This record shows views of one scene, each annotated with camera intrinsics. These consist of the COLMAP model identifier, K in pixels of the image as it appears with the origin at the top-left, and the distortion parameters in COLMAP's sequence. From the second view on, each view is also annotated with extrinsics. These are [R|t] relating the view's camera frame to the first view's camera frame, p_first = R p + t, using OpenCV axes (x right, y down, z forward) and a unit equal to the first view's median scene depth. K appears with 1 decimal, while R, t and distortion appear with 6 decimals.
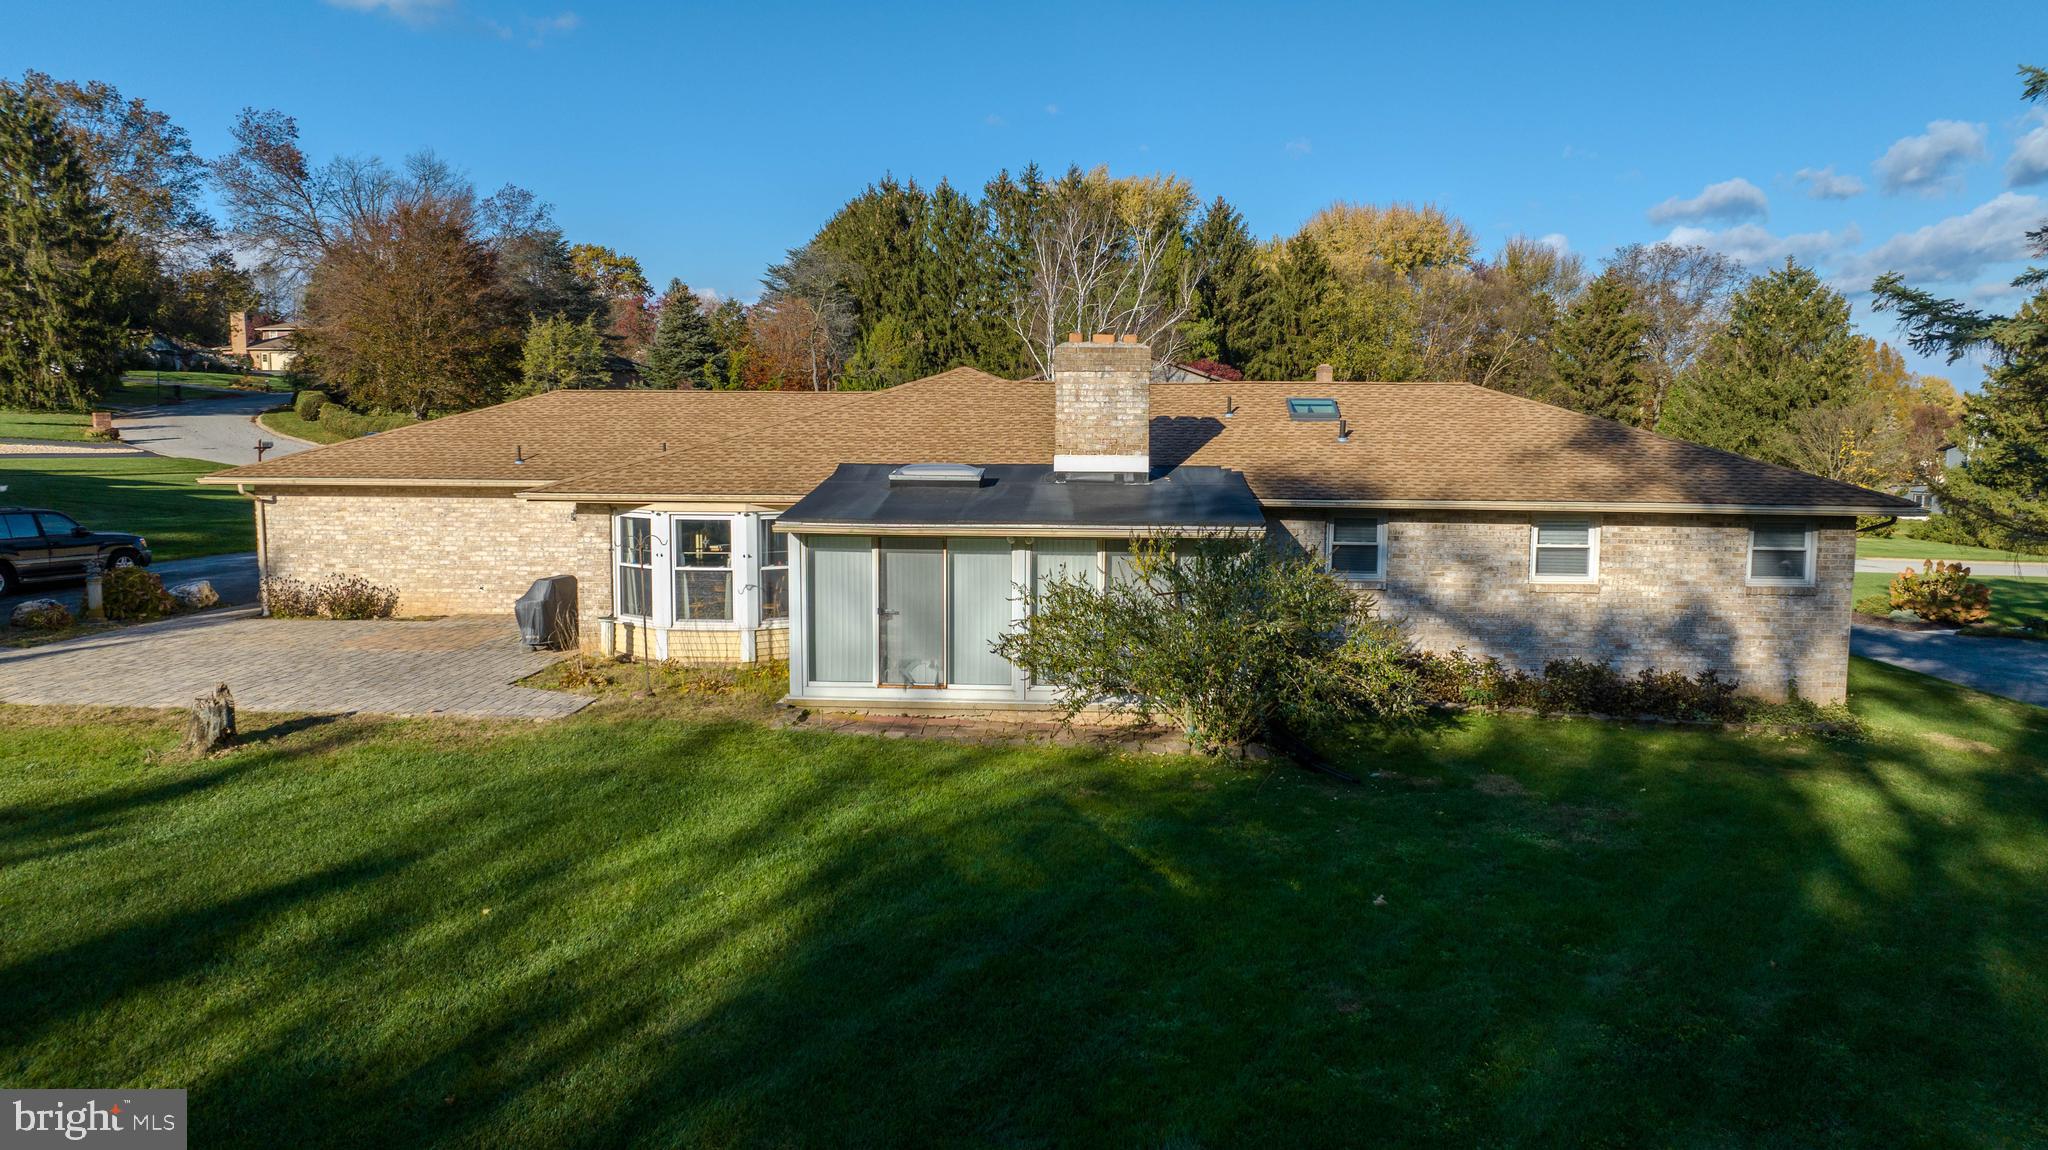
lens RADIAL K [[1436.6, 0, 1020.9], [0, 1436.6, 565.8], [0, 0, 1]] dist [-0.025448, 0.016281]
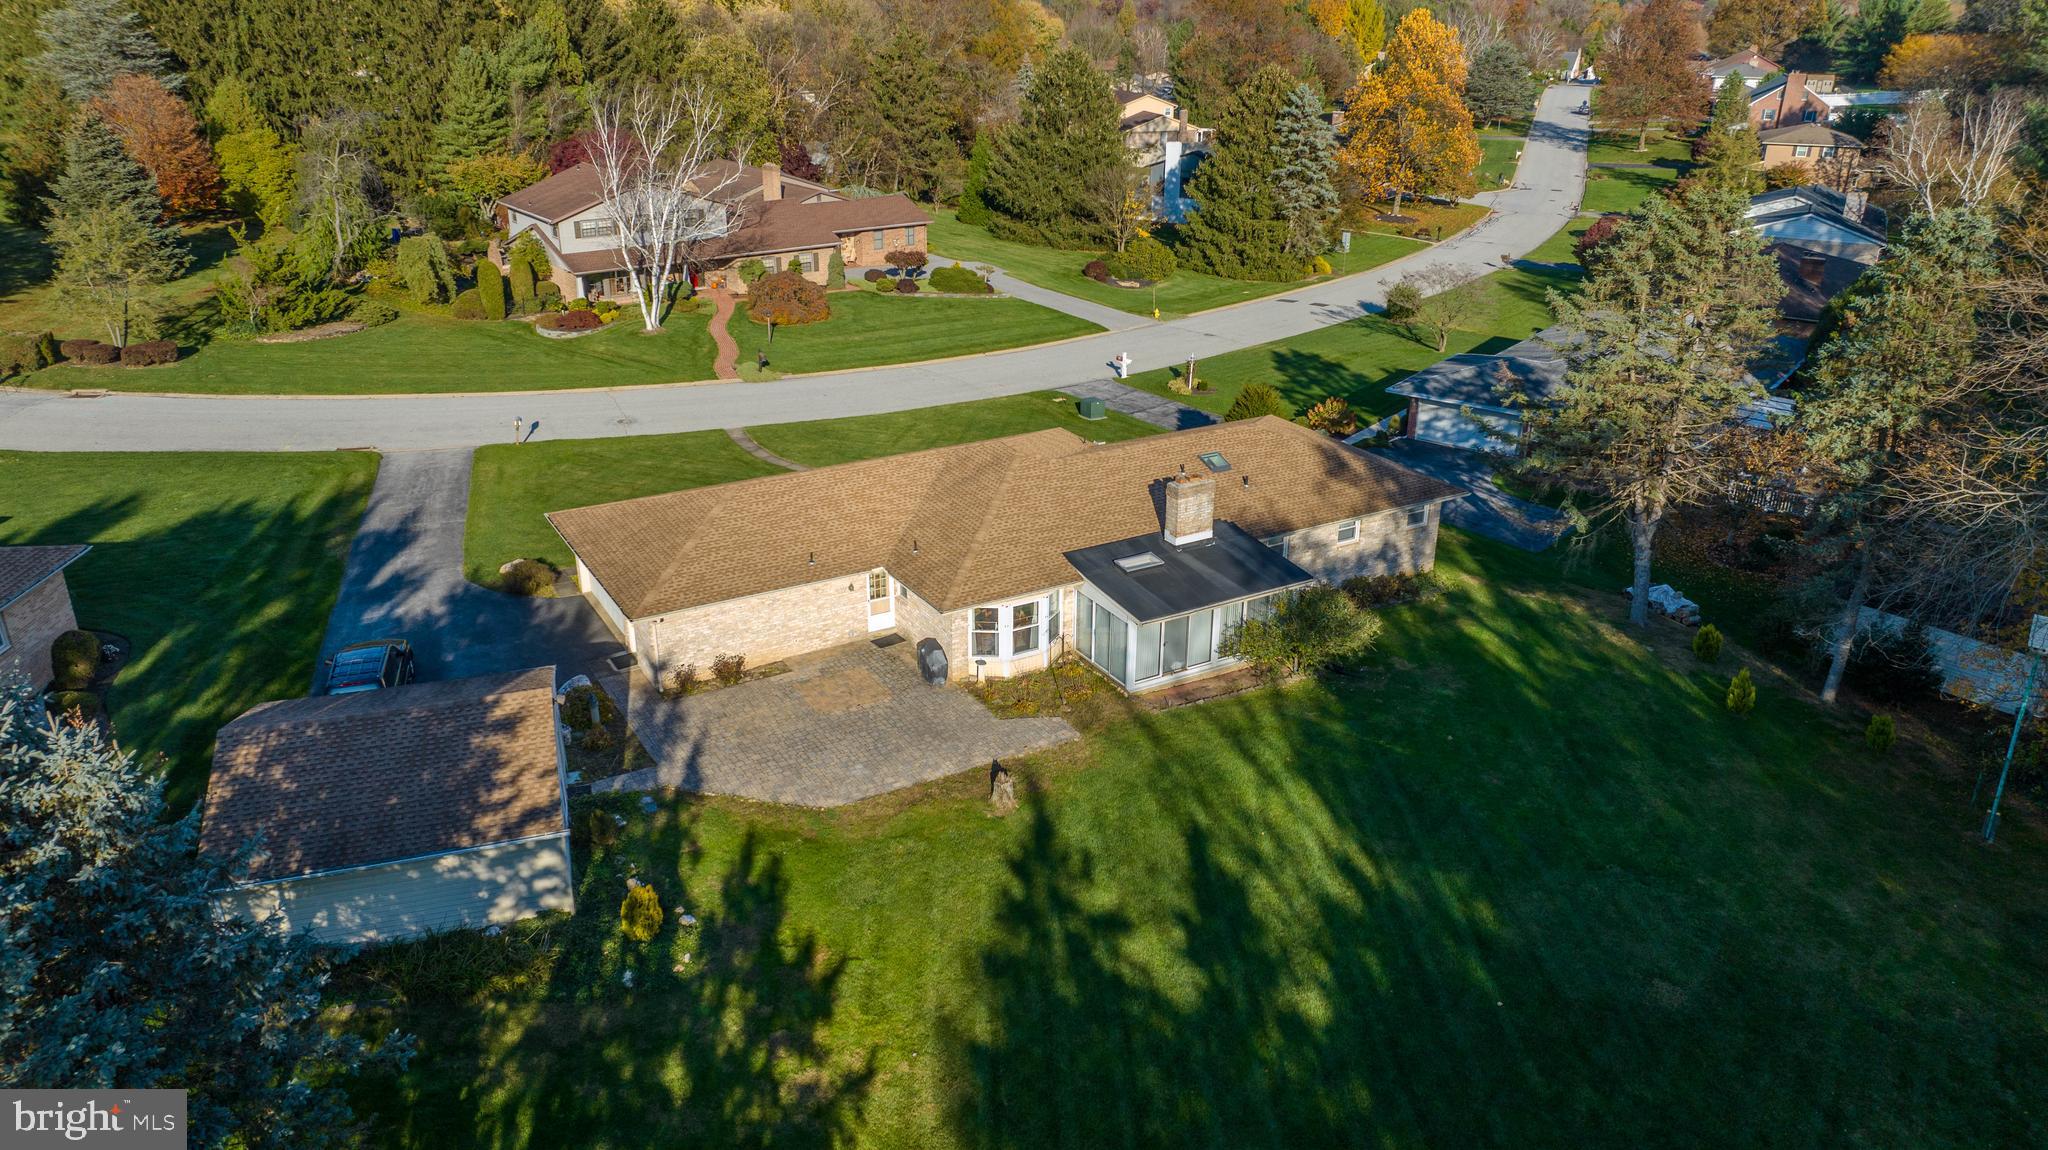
lens RADIAL K [[1436.6, 0, 1026.6], [0, 1436.6, 585.0], [0, 0, 1]] dist [-0.025448, 0.016281]
pose [[0.816104, -0.224412, 0.532554, -1.225948], [0.054662, 0.947368, 0.315445, -0.654641], [-0.575314, -0.228326, 0.785418, -0.492649]]
